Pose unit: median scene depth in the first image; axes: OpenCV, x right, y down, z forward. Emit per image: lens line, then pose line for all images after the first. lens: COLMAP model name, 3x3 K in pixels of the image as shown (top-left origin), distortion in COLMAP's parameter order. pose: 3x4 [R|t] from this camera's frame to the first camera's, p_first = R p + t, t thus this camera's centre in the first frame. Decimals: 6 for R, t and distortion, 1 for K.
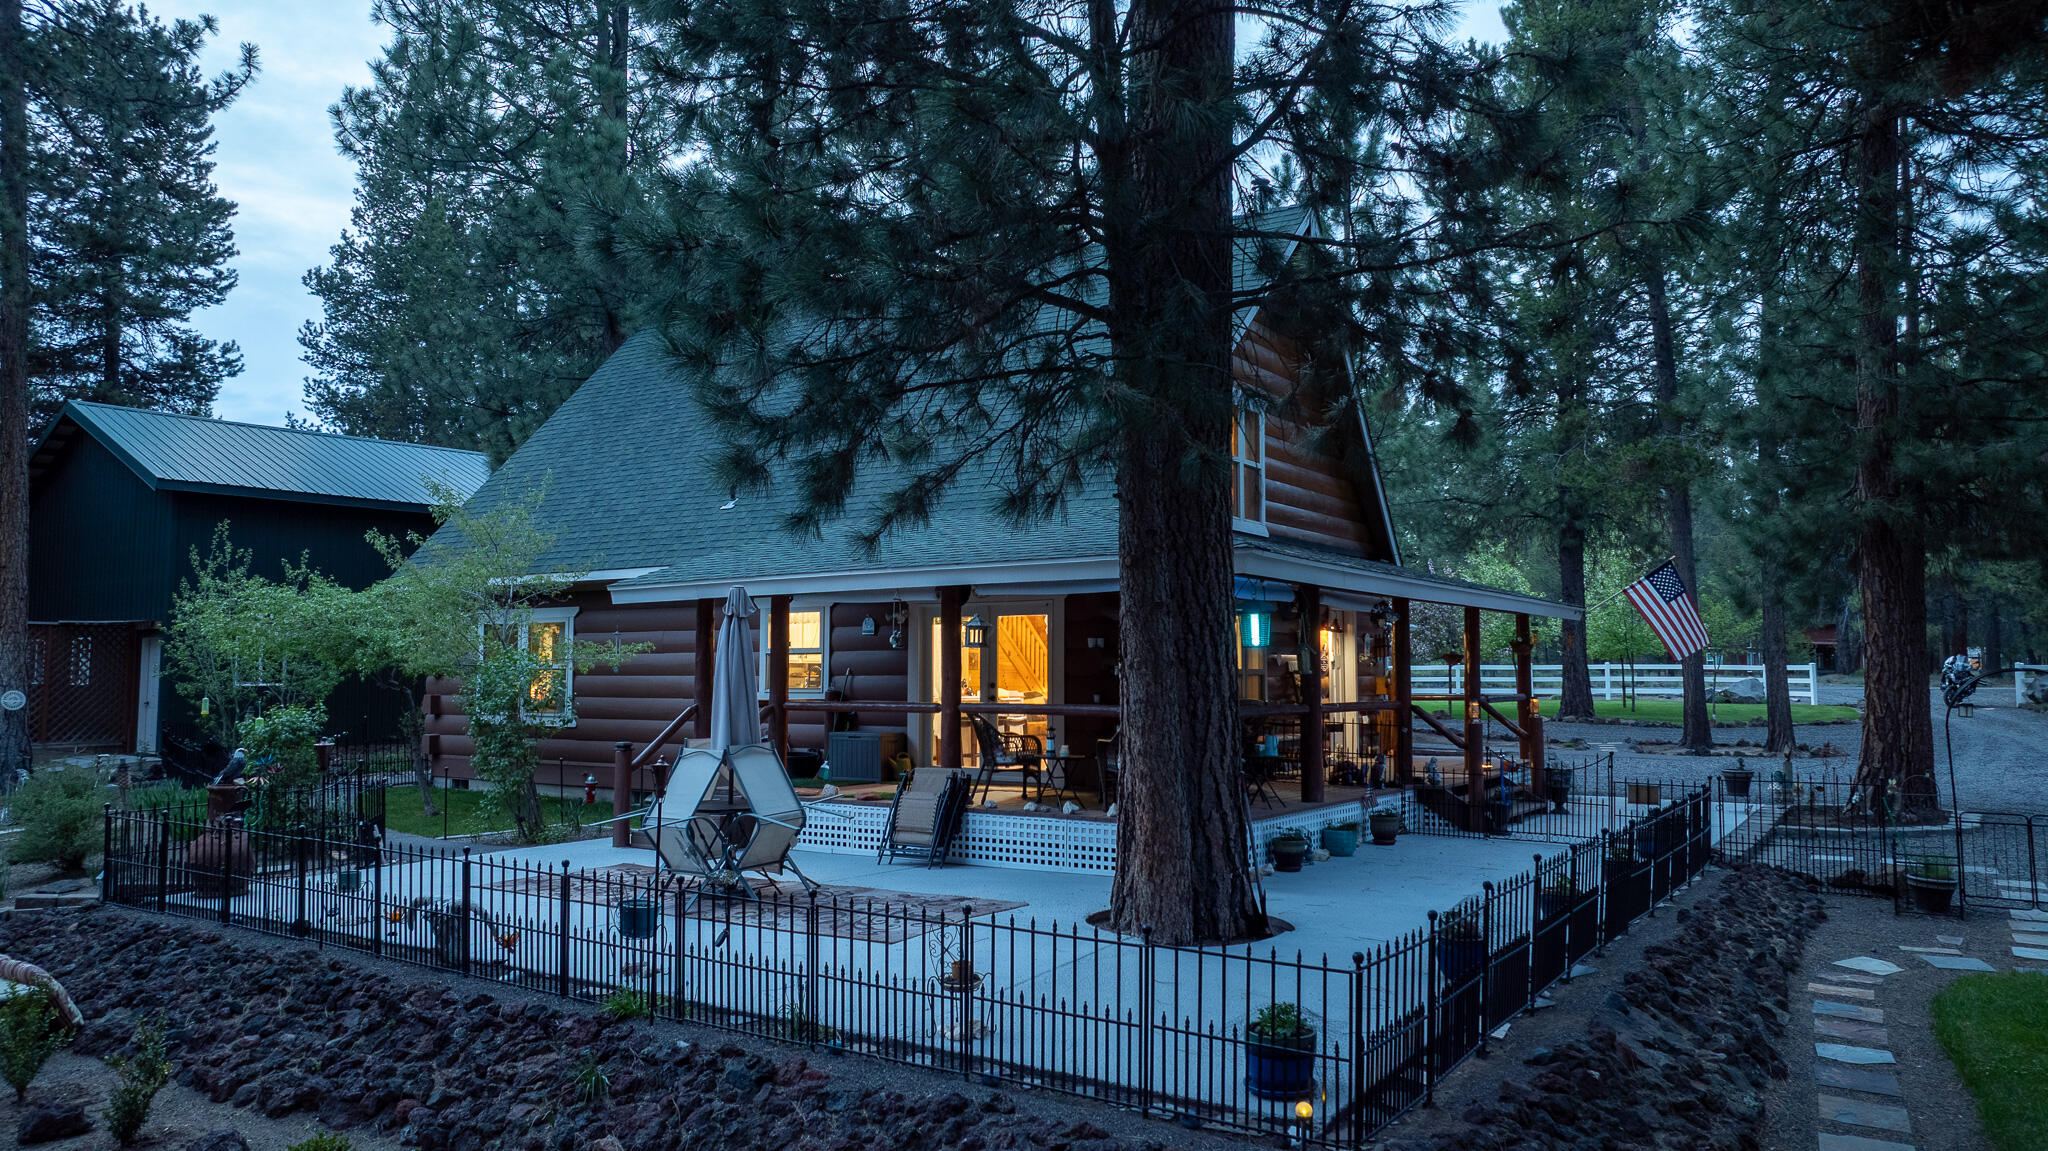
lens RADIAL K [[1418.2, 0, 1025.9], [0, 1418.2, 580.1], [0, 0, 1]] dist [0.002005, 0.002419]
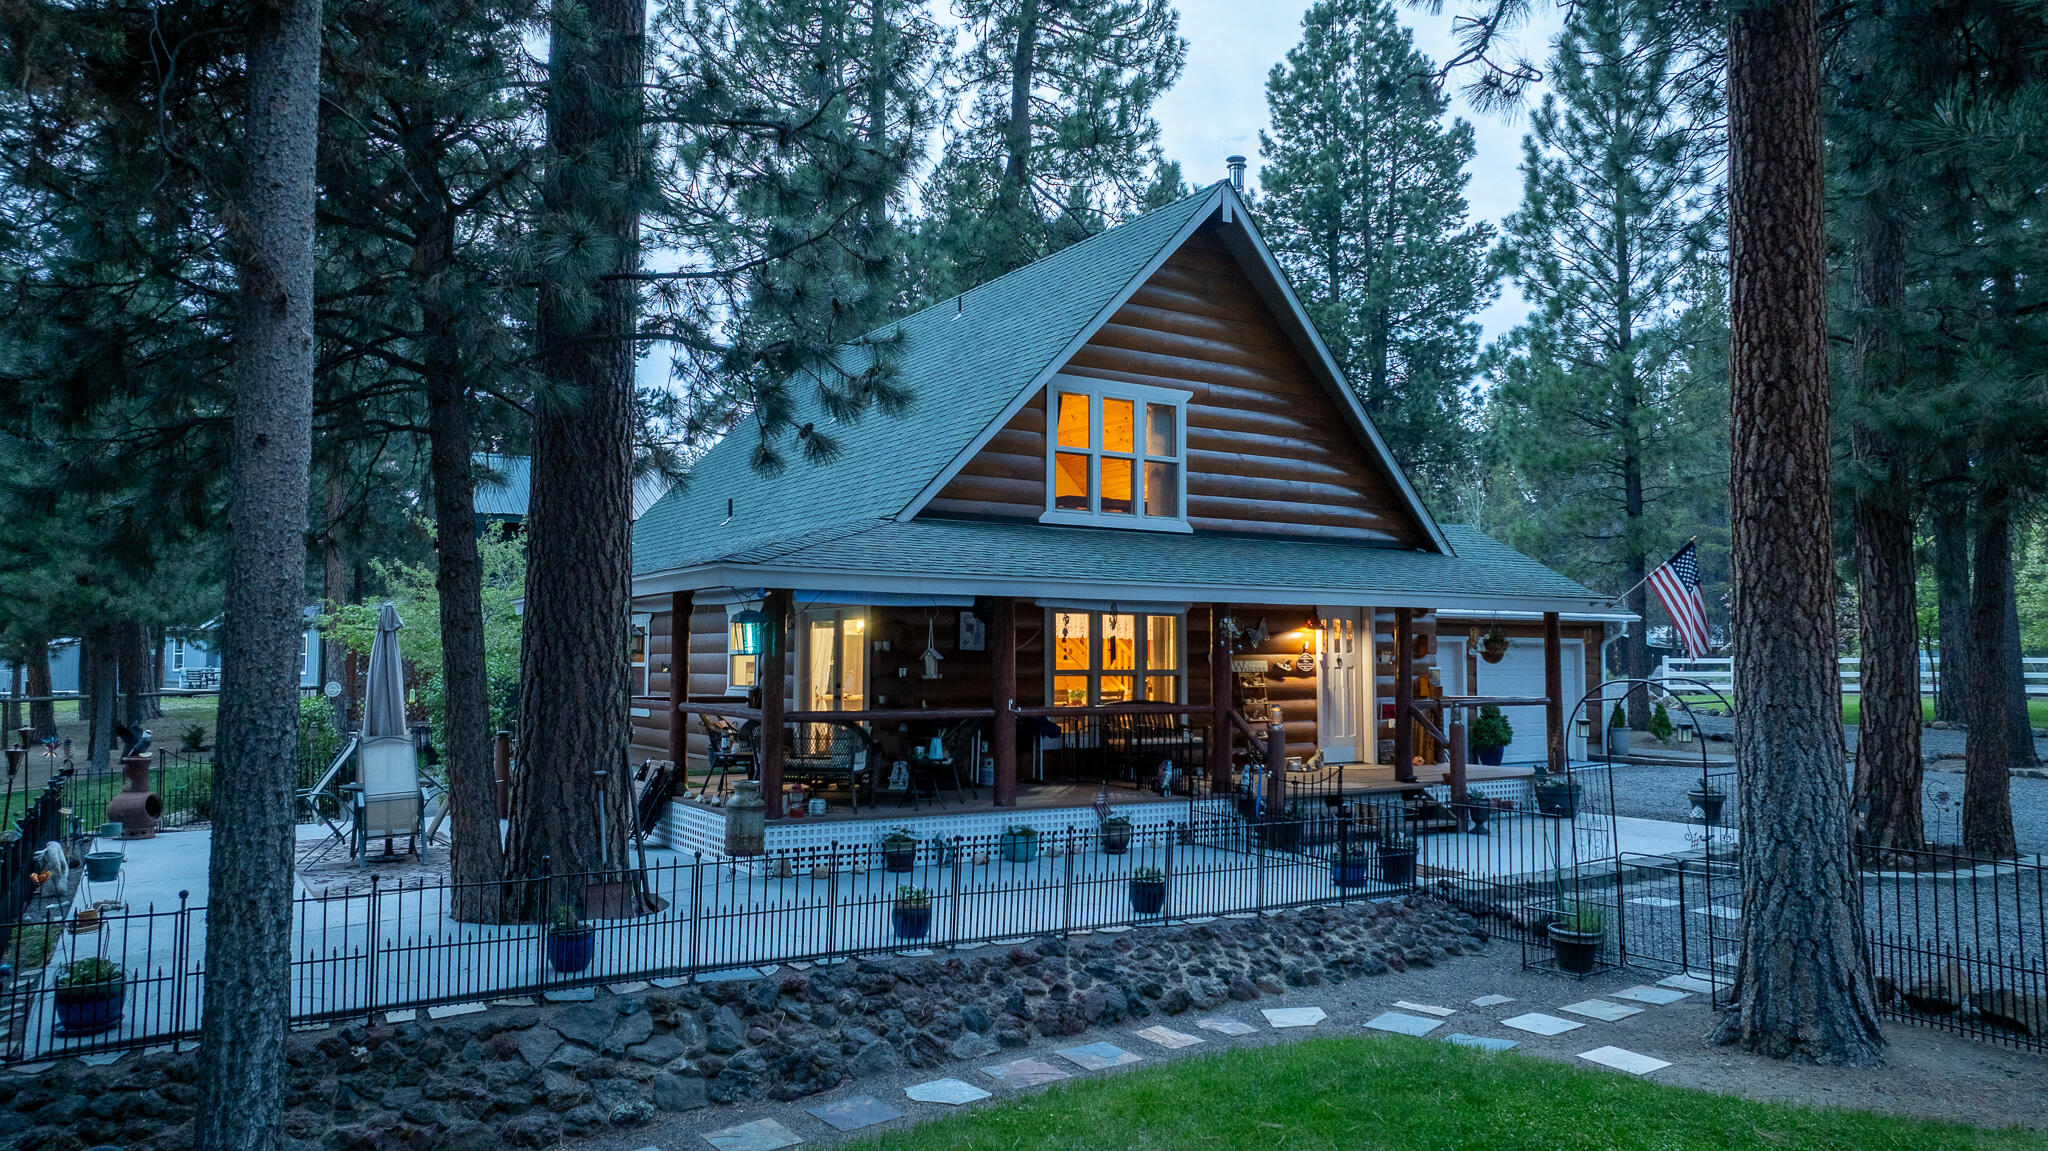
lens RADIAL K [[1418.2, 0, 1025.9], [0, 1418.2, 580.1], [0, 0, 1]] dist [0.002005, 0.002419]
pose [[0.907472, -0.020638, -0.419605, 0.604586], [0.024493, 0.999693, 0.003802, -0.004861], [0.419397, -0.013727, 0.907699, 0.098964]]
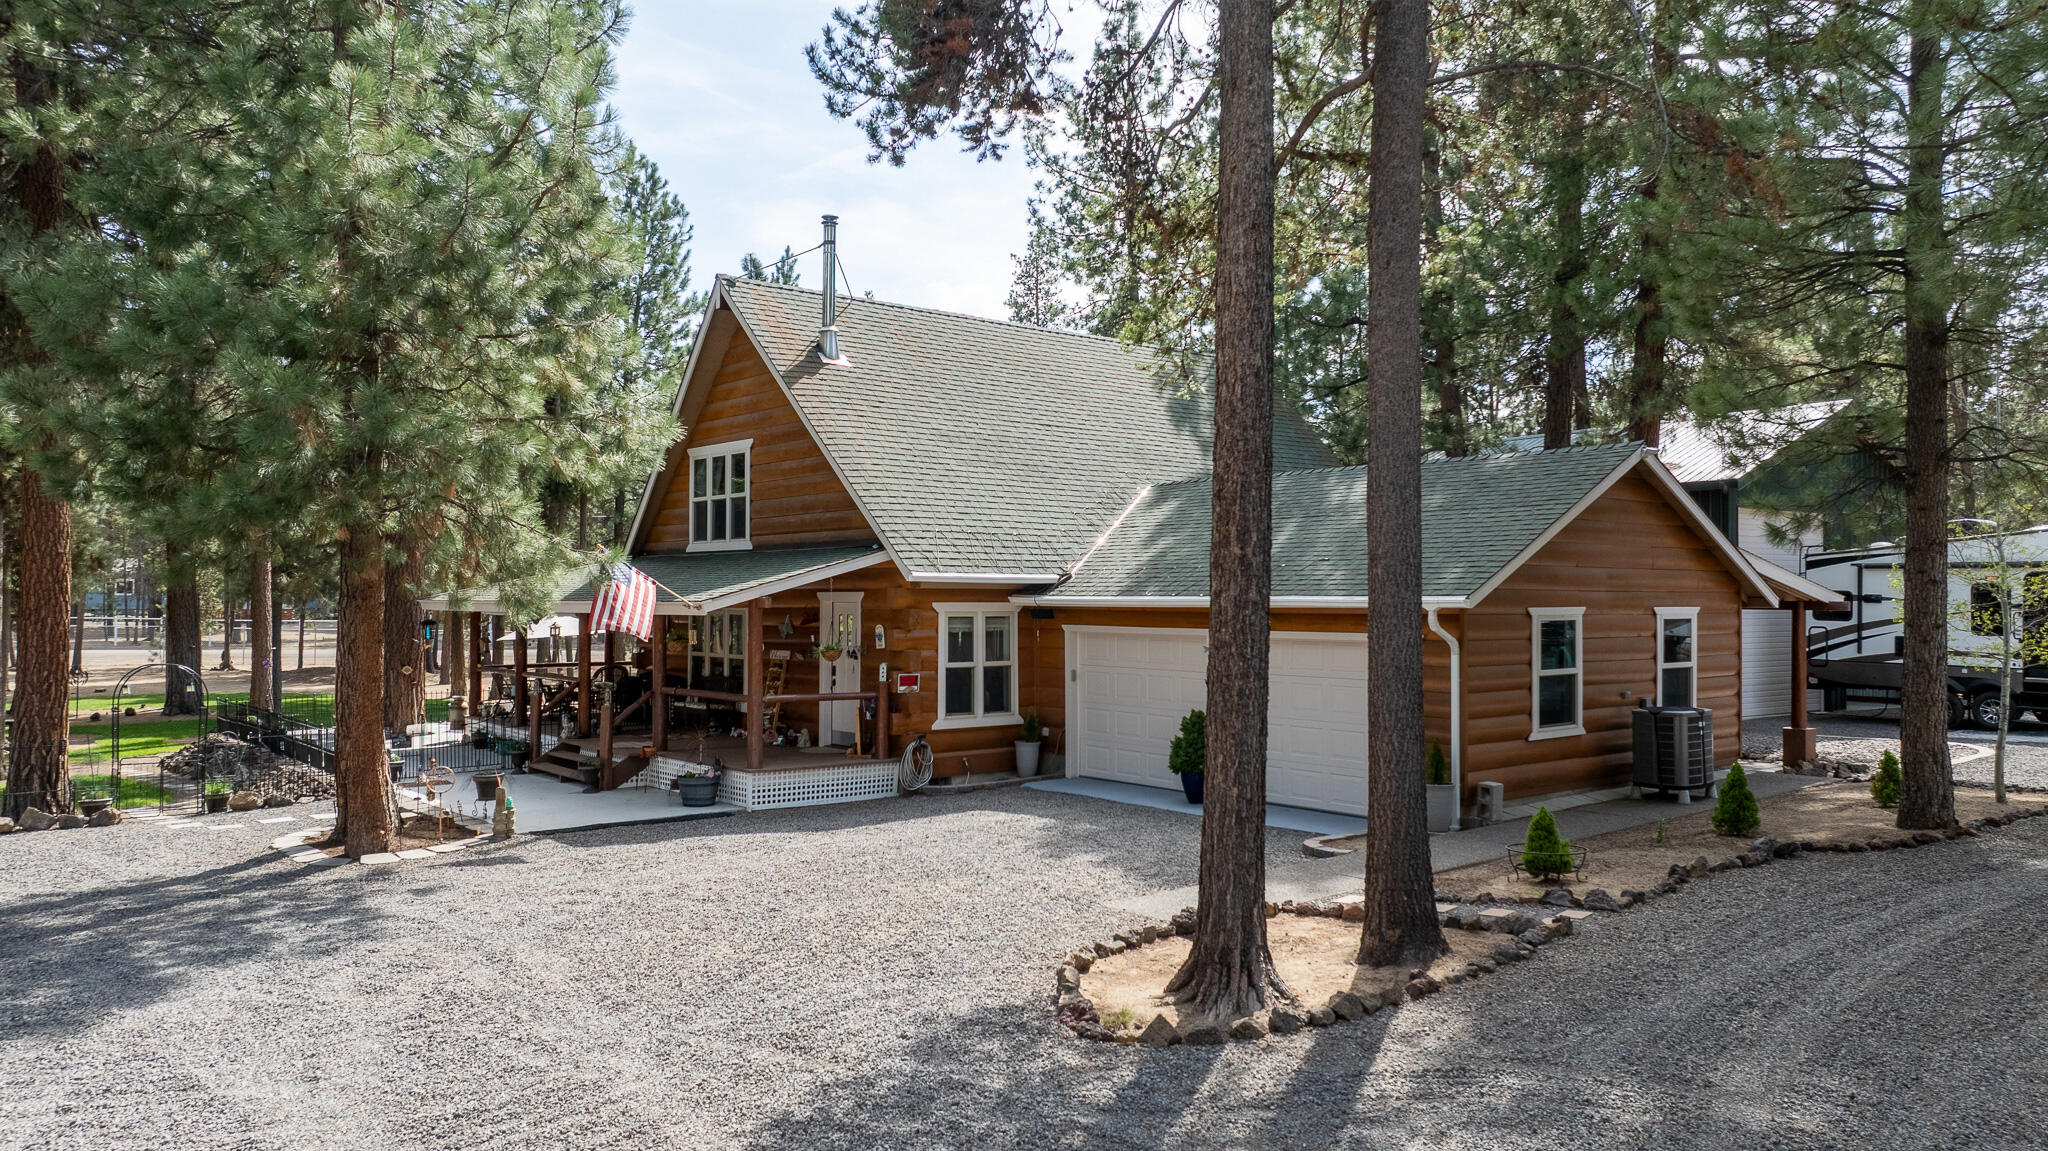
lens RADIAL K [[1430.8, 0, 1027.4], [0, 1430.8, 575.3], [0, 0, 1]] dist [0.026525, 0.000098]
pose [[-0.300171, -0.012555, -0.953803, 1.657483], [0.061812, 0.997556, -0.032584, 0.062600], [0.951881, -0.068737, -0.298661, 2.052953]]
